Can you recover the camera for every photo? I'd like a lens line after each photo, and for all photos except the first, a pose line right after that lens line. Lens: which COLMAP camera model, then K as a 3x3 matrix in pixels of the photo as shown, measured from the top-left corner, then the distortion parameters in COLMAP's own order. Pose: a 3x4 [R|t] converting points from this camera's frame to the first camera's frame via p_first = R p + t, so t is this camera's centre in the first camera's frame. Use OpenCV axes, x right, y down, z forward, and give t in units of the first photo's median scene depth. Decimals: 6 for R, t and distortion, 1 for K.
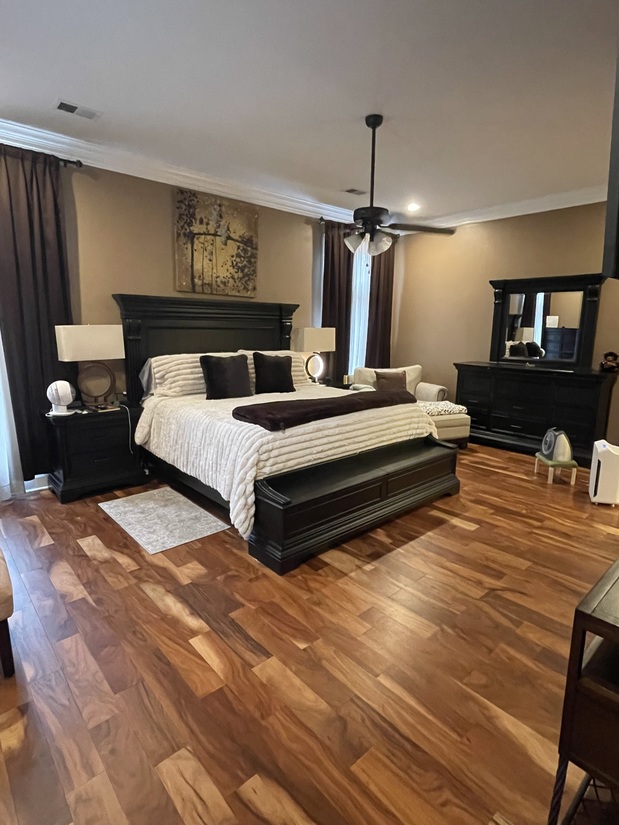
lens RADIAL K [[438.0, 0, 309.3], [0, 438.0, 411.6], [0, 0, 1]] dist [0.000143, -0.000149]
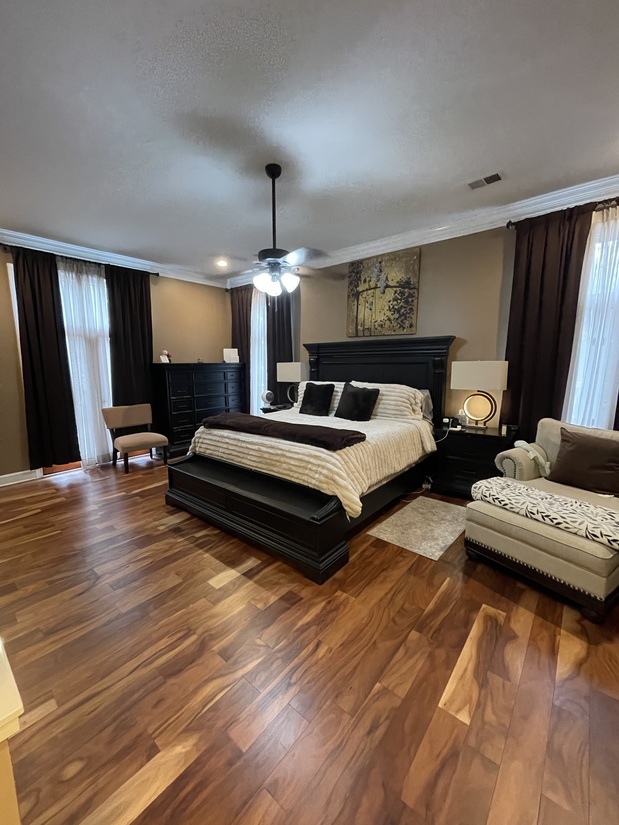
lens RADIAL K [[332.9, 0, 309.2], [0, 332.9, 412.2], [0, 0, 1]] dist [-0.013715, -0.000034]
pose [[0.145870, 0.131673, -0.980502, 0.725363], [-0.180134, 0.978070, 0.104547, -0.128638], [0.972766, 0.161371, 0.166390, 0.731321]]
